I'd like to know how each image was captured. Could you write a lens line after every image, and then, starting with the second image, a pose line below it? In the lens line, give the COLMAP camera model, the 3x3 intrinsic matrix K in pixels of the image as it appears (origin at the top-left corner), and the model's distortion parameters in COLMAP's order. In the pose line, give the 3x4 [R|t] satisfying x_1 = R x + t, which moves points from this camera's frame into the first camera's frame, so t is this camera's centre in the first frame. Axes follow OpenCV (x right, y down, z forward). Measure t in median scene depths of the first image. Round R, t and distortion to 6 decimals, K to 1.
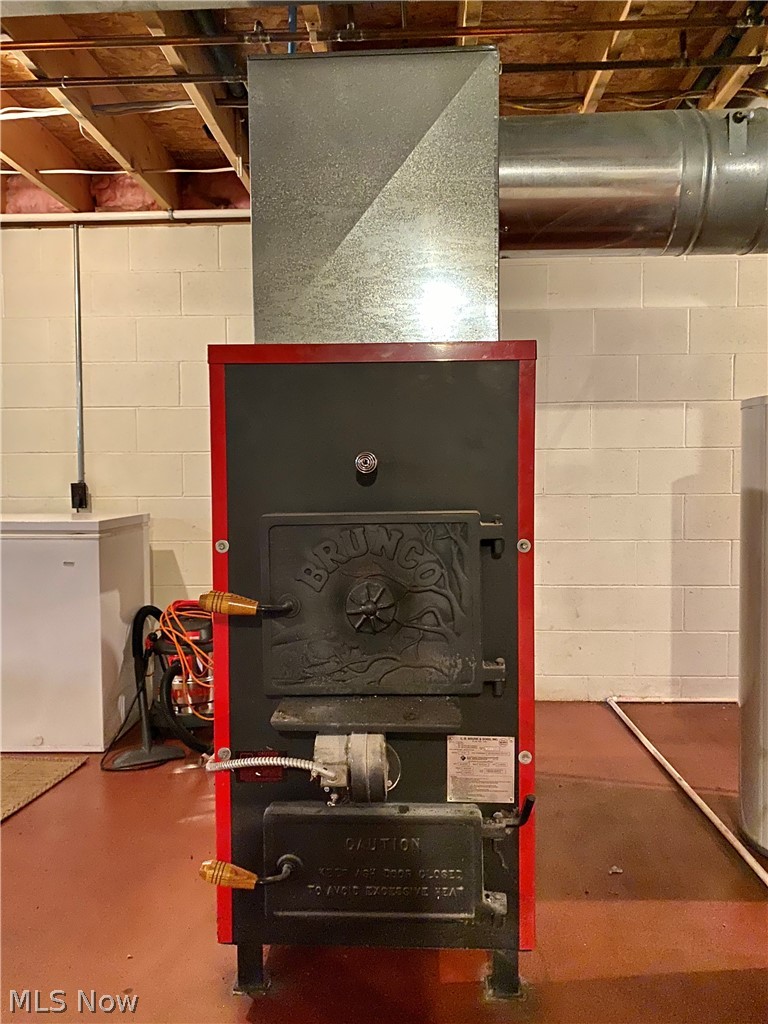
lens RADIAL K [[781.1, 0, 384.0], [0, 781.1, 512.0], [0, 0, 1]] dist [0.053264, -0.067387]
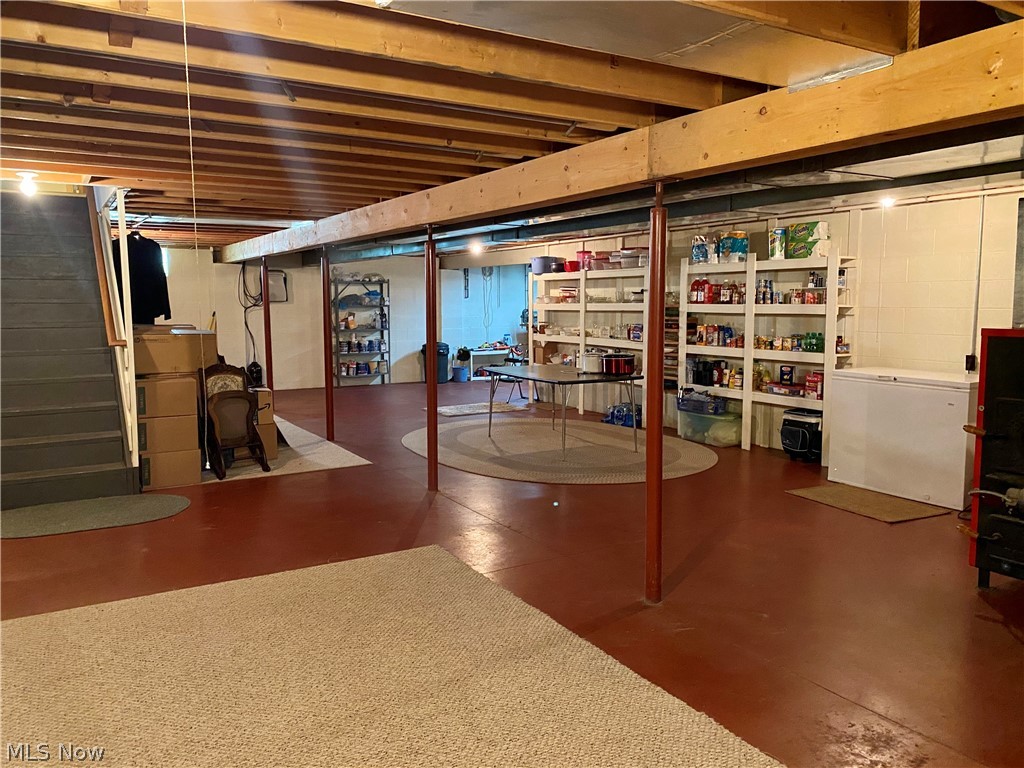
lens RADIAL K [[781.1, 0, 512.0], [0, 781.1, 384.0], [0, 0, 1]] dist [0.053264, -0.067387]
pose [[0.557778, 0.095303, -0.824500, 1.047388], [-0.039848, 0.995315, 0.088091, -0.201280], [0.829033, -0.016281, 0.558963, -1.692091]]
